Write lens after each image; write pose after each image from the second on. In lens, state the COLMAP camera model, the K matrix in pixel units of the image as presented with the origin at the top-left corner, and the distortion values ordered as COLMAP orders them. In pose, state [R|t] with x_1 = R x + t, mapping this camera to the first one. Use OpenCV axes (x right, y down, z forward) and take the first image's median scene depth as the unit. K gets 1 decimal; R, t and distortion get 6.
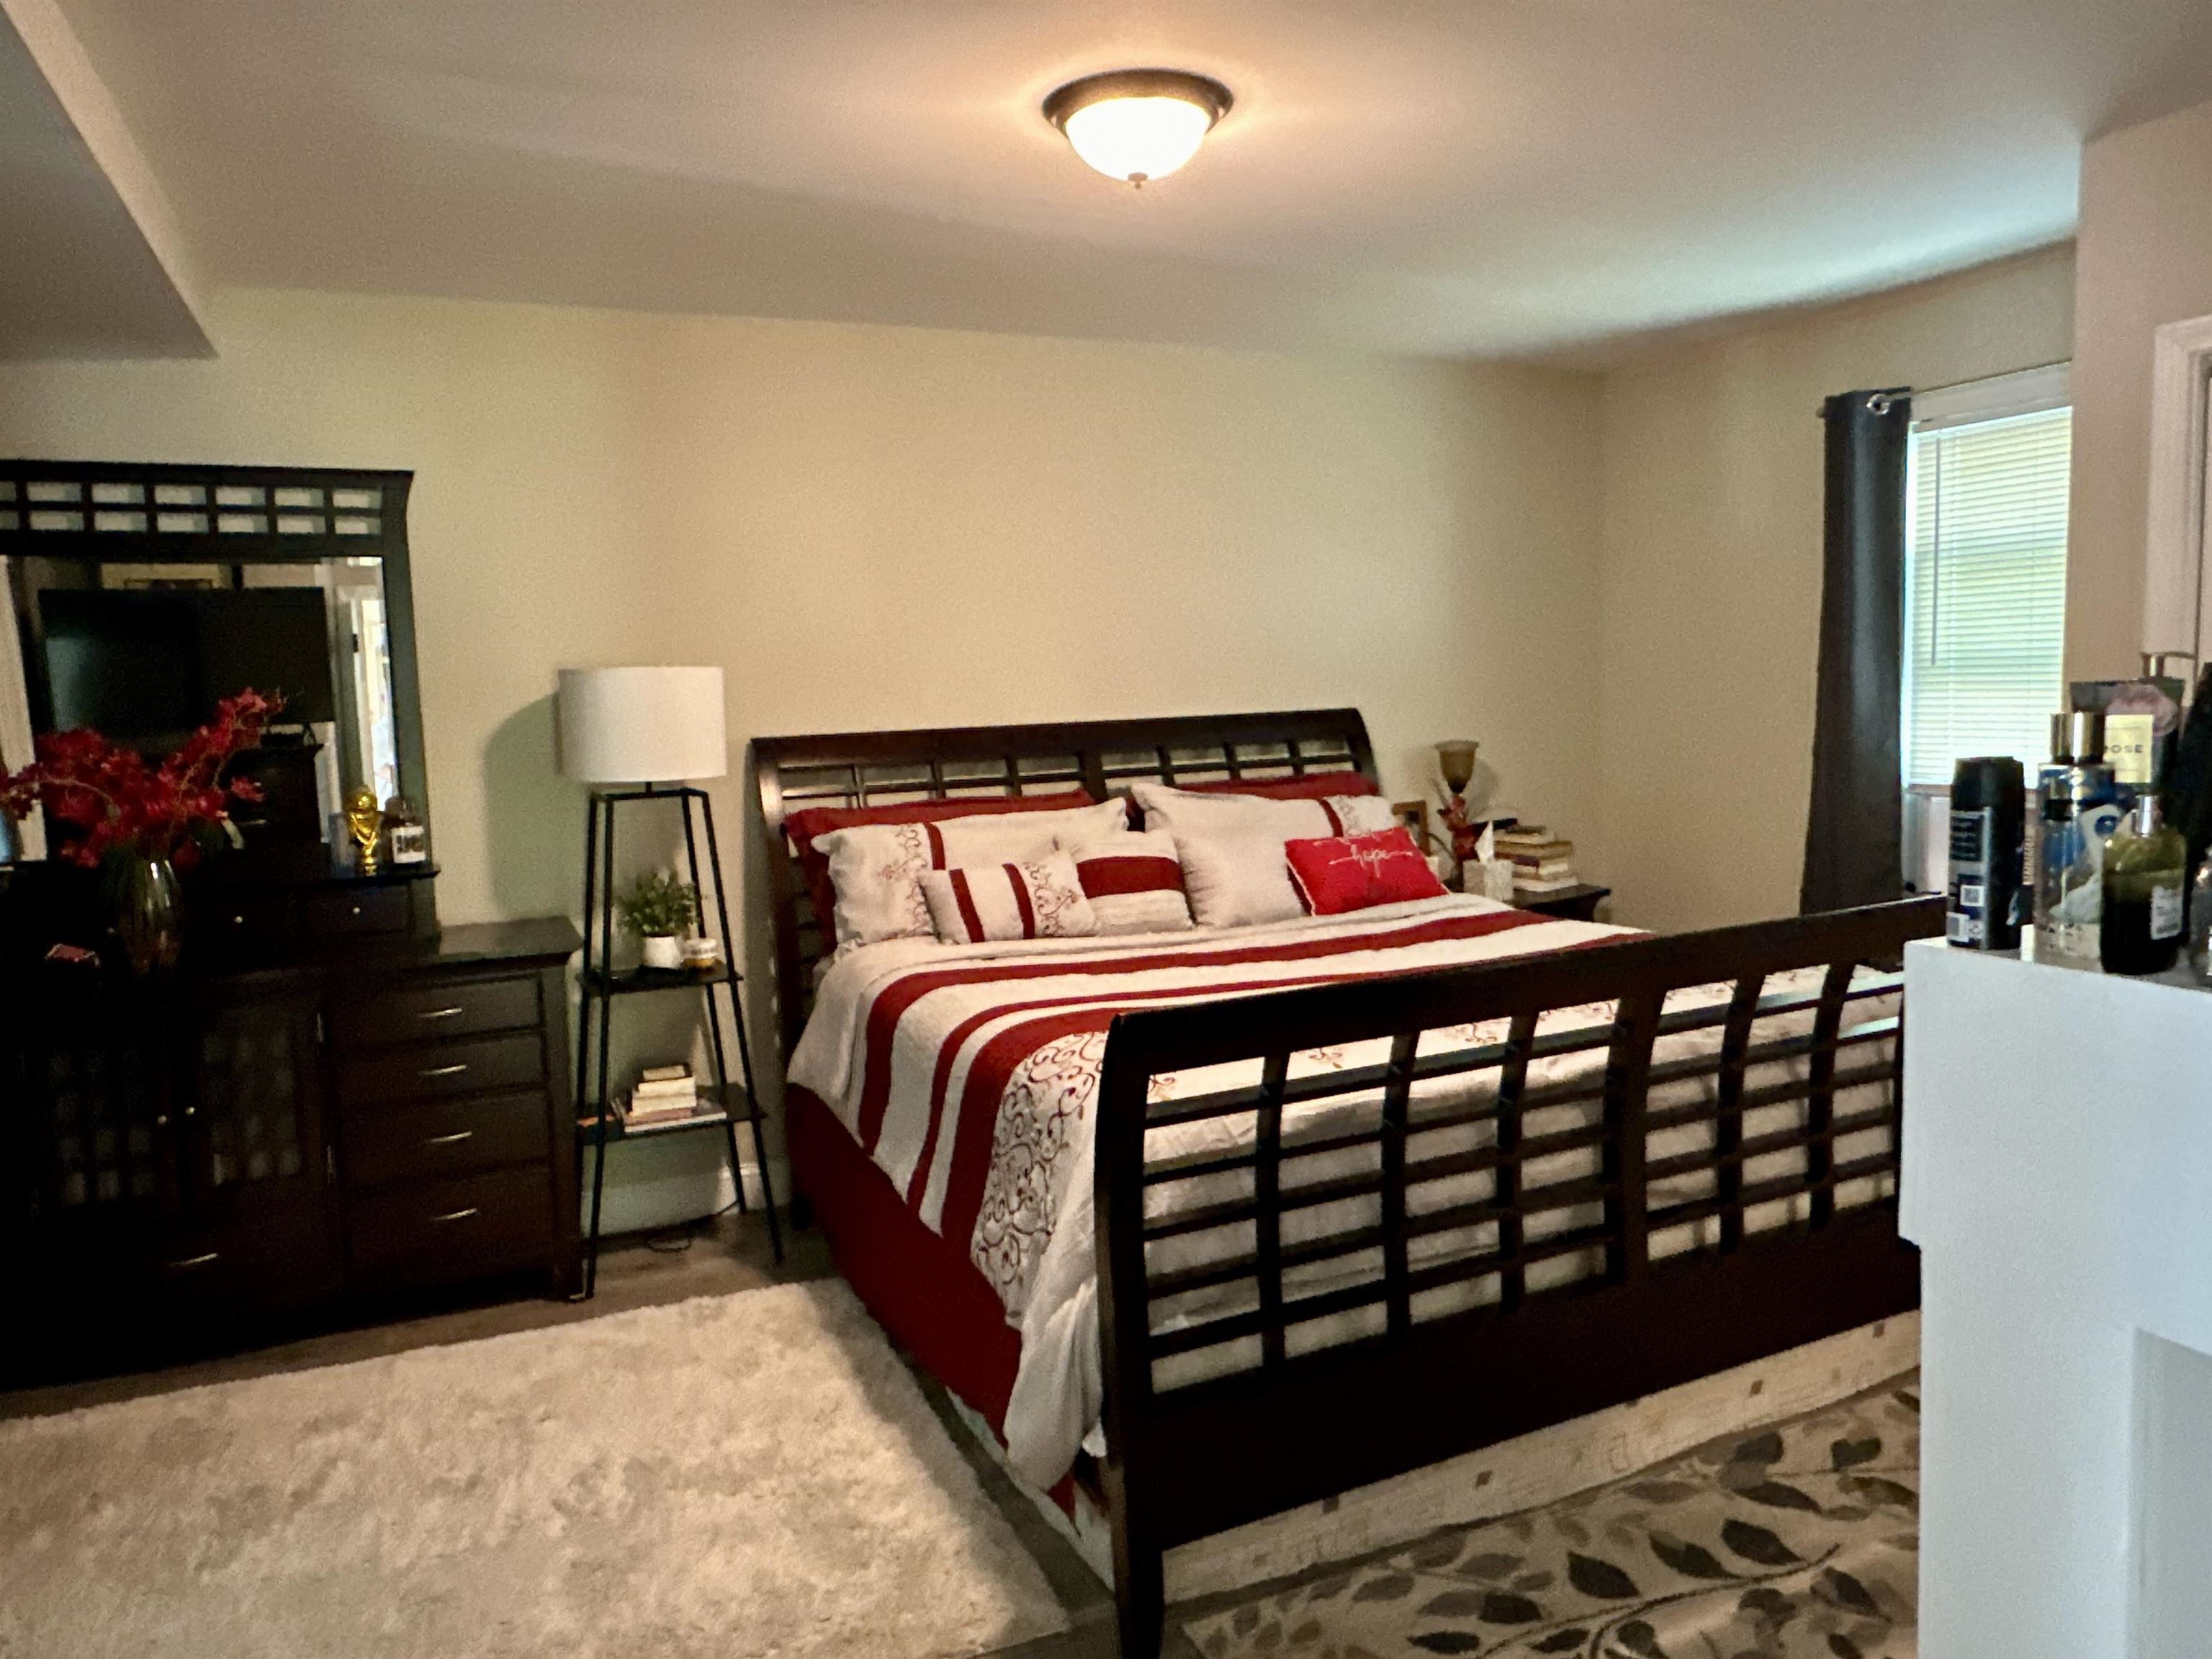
lens RADIAL K [[1494.7, 0, 1106.0], [0, 1494.7, 829.5], [0, 0, 1]] dist [-0.007299, 0.000575]
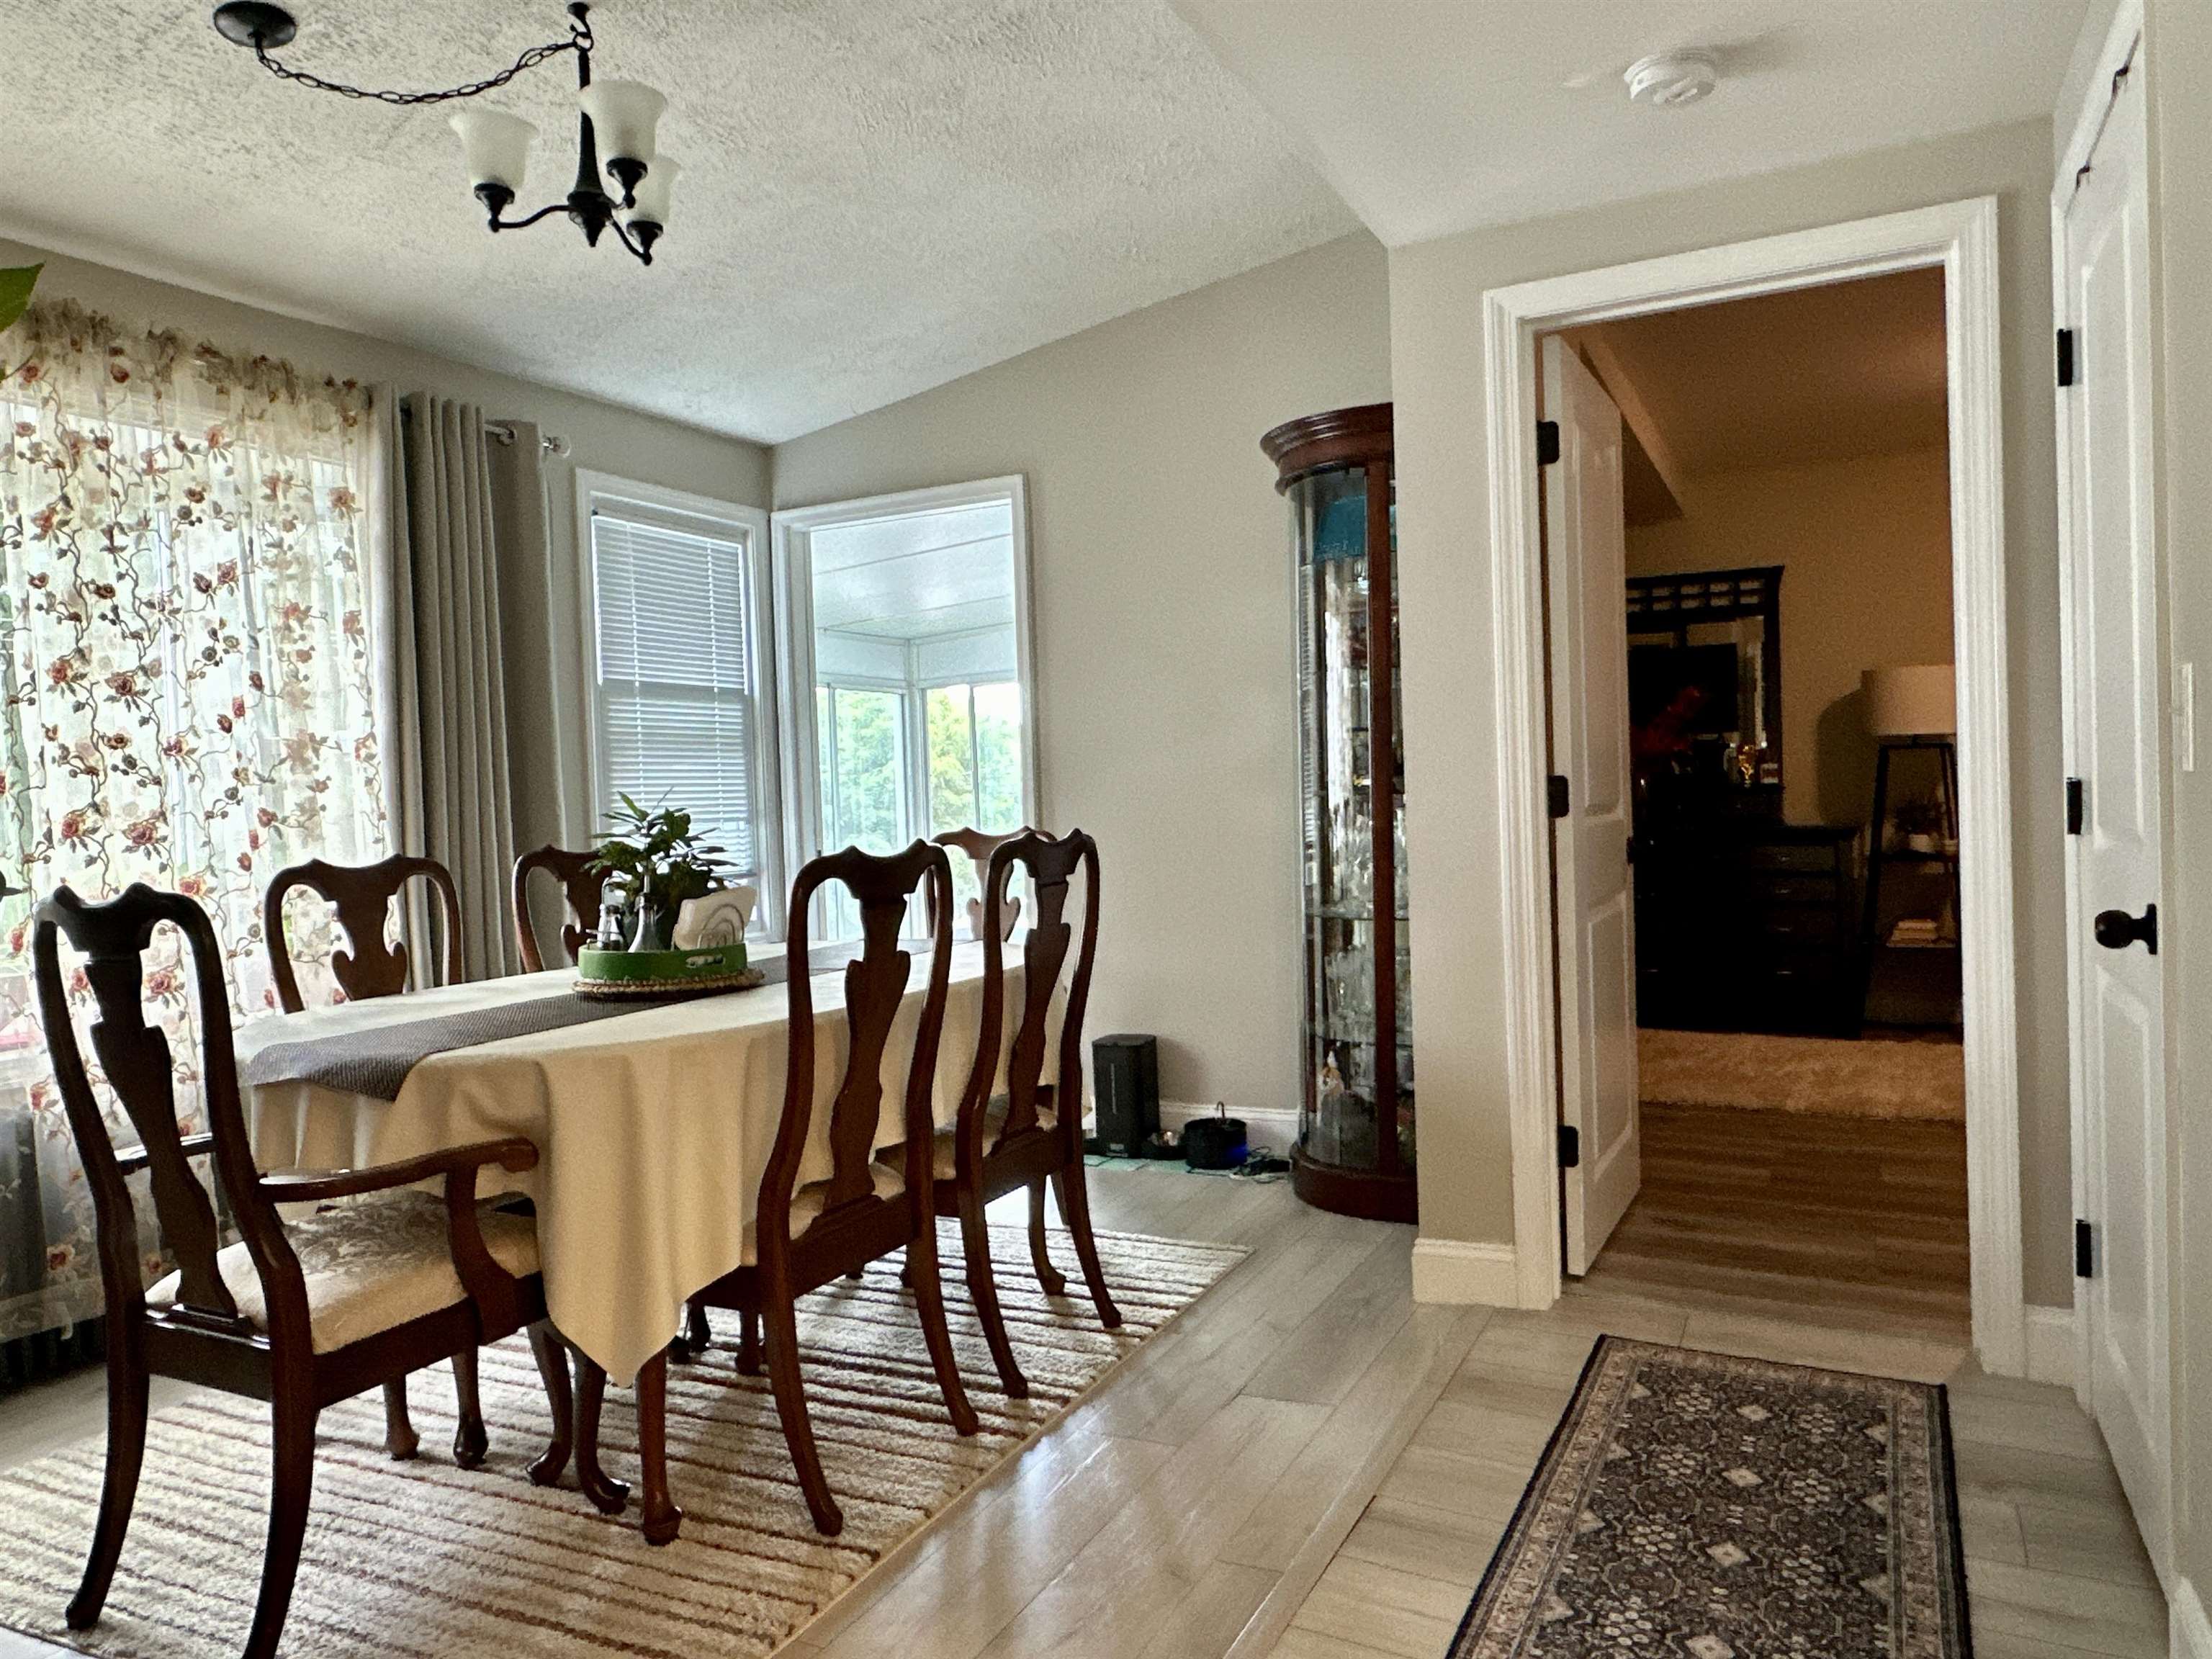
lens RADIAL K [[1494.7, 0, 1106.0], [0, 1494.7, 829.5], [0, 0, 1]] dist [-0.007299, 0.000575]
pose [[0.633795, 0.024527, -0.773112, 0.404326], [-0.068449, 0.997354, -0.024473, 0.170796], [0.770466, 0.068429, 0.633797, -0.726541]]
